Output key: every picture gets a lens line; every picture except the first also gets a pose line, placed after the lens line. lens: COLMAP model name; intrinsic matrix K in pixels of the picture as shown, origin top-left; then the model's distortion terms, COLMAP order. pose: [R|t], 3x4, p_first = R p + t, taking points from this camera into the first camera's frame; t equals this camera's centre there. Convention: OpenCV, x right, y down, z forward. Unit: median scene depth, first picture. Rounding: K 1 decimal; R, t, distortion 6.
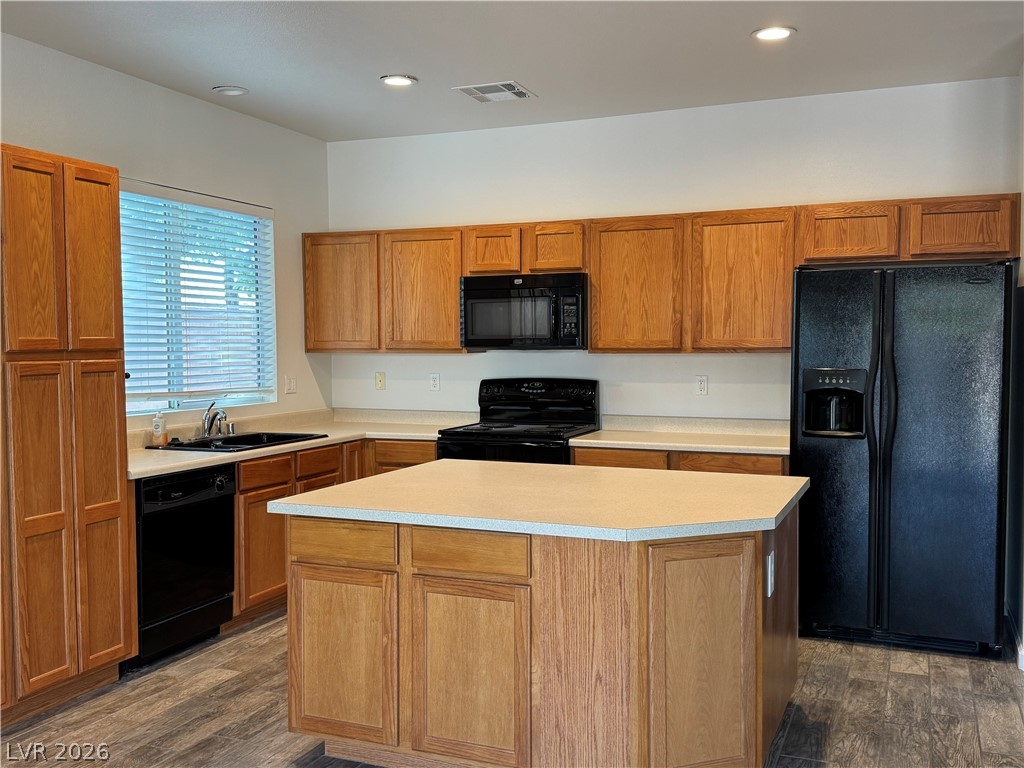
lens RADIAL K [[971.4, 0, 512.0], [0, 971.4, 384.0], [0, 0, 1]] dist [0.133629, -0.272514]
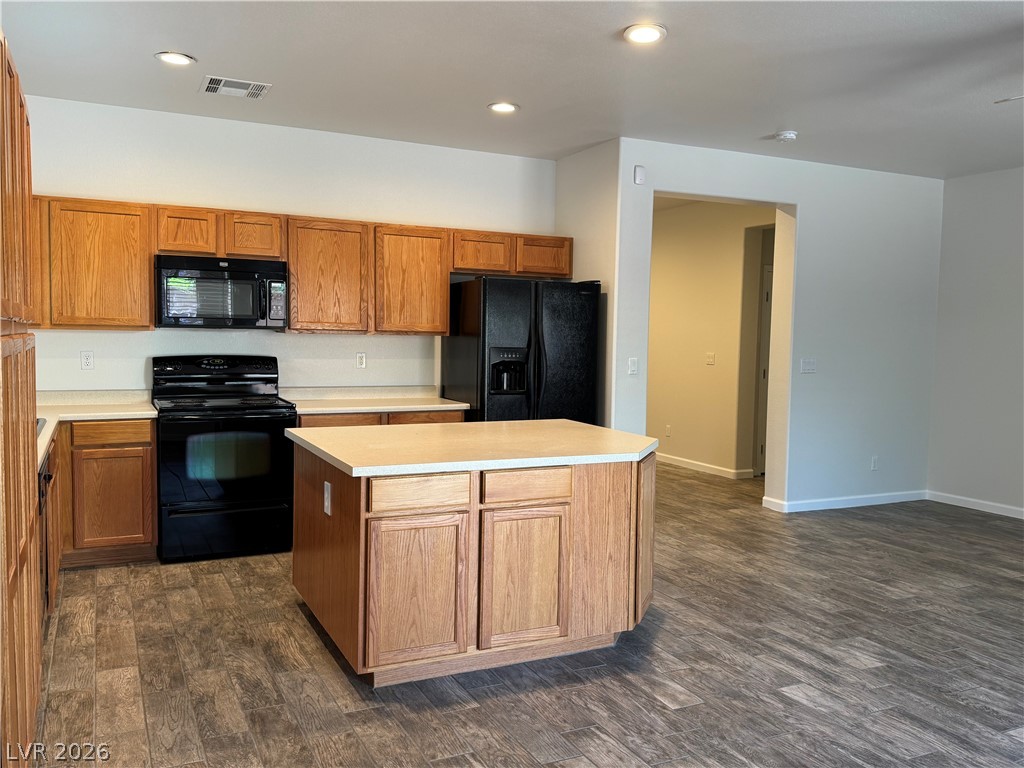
lens RADIAL K [[829.9, 0, 514.8], [0, 829.9, 382.1], [0, 0, 1]] dist [0.113802, -0.182034]
pose [[0.661596, -0.027636, 0.749351, -0.527922], [0.011119, 0.999572, 0.027047, 0.002475], [-0.749778, -0.009562, 0.661621, 0.164500]]
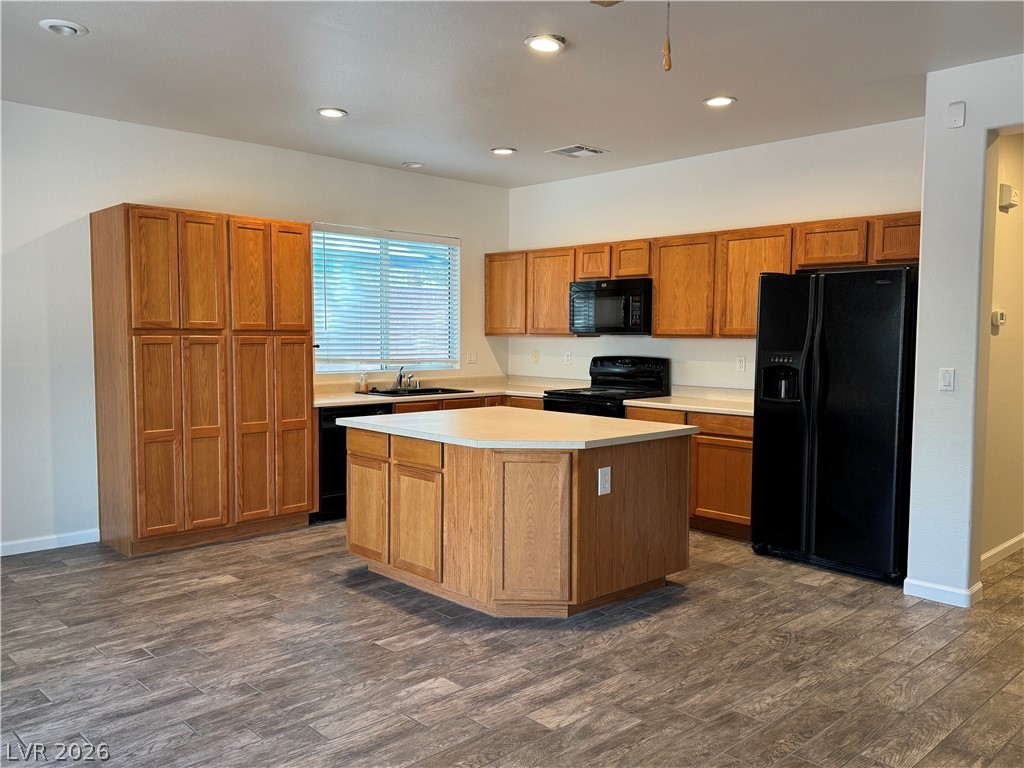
lens RADIAL K [[829.9, 0, 514.8], [0, 829.9, 382.1], [0, 0, 1]] dist [0.113802, -0.182034]
pose [[0.916896, 0.033639, -0.397706, 0.401450], [-0.026991, 0.999387, 0.022304, 0.009740], [0.398213, -0.009716, 0.917242, -0.144285]]
